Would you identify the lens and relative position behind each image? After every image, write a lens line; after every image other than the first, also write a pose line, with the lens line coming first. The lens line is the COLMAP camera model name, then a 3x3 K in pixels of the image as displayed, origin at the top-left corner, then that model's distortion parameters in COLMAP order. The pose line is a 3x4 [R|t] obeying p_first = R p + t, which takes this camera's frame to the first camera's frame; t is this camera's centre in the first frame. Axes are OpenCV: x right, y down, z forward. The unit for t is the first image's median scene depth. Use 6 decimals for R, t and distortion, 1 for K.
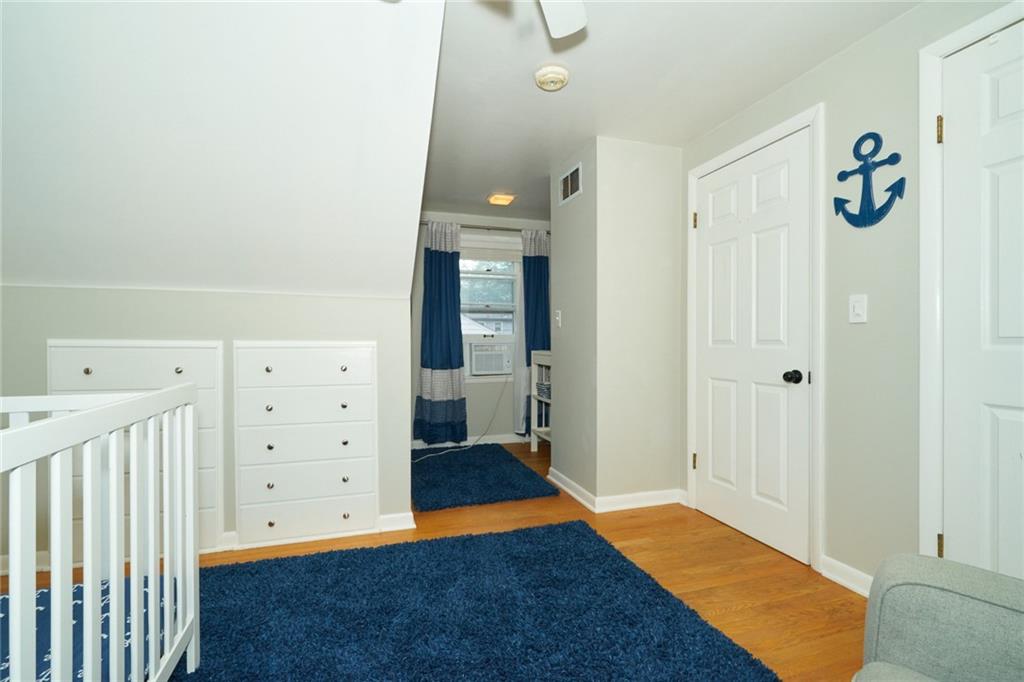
lens RADIAL K [[459.7, 0, 511.8], [0, 459.7, 343.9], [0, 0, 1]] dist [-0.024278, -0.000631]
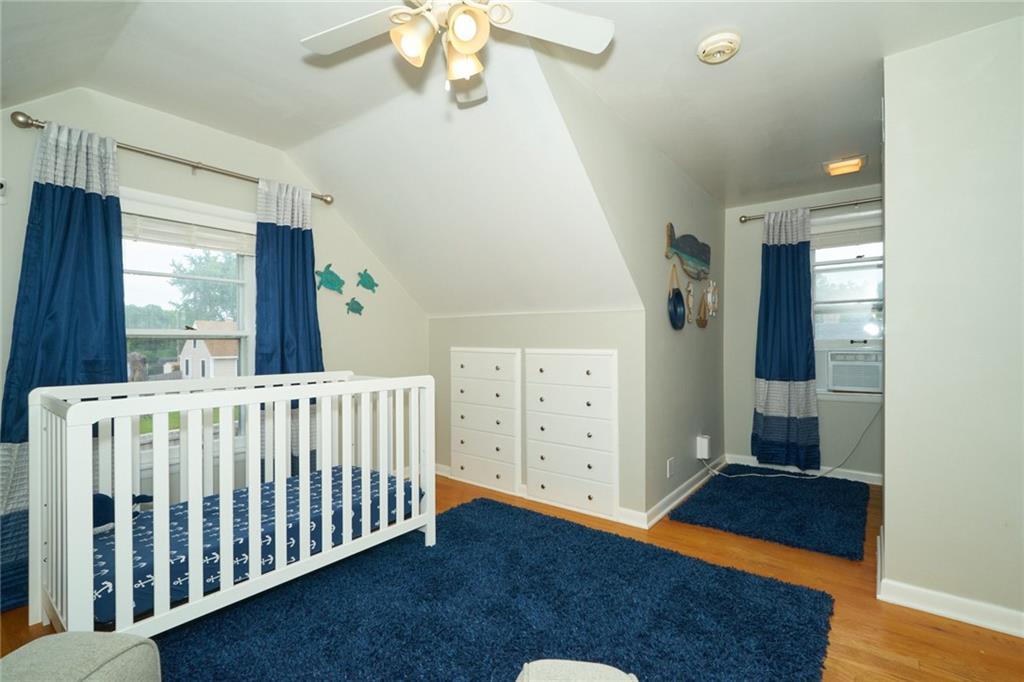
lens RADIAL K [[459.7, 0, 510.0], [0, 459.7, 342.4], [0, 0, 1]] dist [-0.024278, -0.000631]
pose [[0.542354, -0.003988, -0.840140, 0.409016], [-0.003863, 0.999966, -0.007240, -0.011910], [0.840141, 0.007172, 0.542321, 0.141150]]
